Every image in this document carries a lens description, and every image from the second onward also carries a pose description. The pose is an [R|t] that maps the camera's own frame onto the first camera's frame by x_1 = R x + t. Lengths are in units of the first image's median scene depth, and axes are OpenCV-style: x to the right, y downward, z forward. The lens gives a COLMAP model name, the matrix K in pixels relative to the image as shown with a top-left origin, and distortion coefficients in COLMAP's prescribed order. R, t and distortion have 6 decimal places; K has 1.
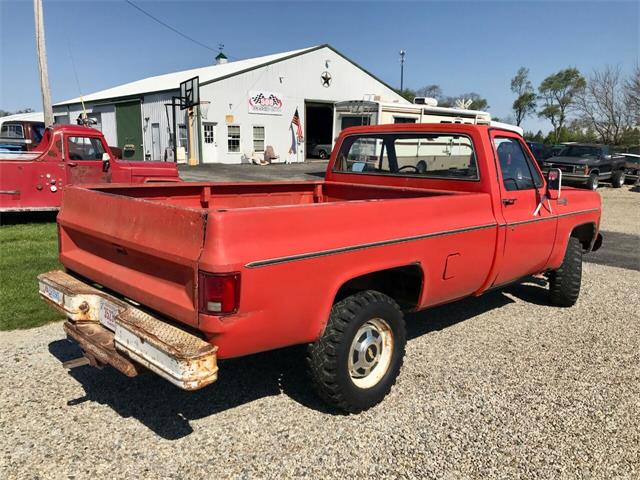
lens RADIAL K [[534.2, 0, 320.0], [0, 534.2, 240.0], [0, 0, 1]] dist [-0.004238, -0.008321]
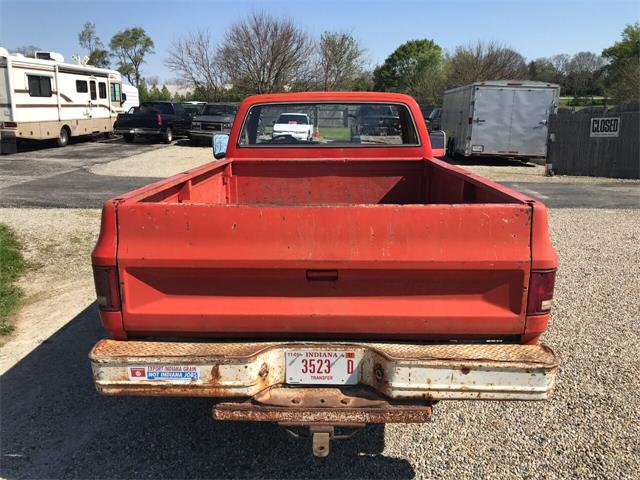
lens RADIAL K [[526.2, 0, 317.0], [0, 526.2, 236.6], [0, 0, 1]] dist [0.014653, -0.010532]
pose [[0.717614, -0.185053, 0.671406, -0.124474], [0.136241, 0.982727, 0.125241, -0.018479], [-0.682985, 0.001598, 0.730430, 0.069175]]
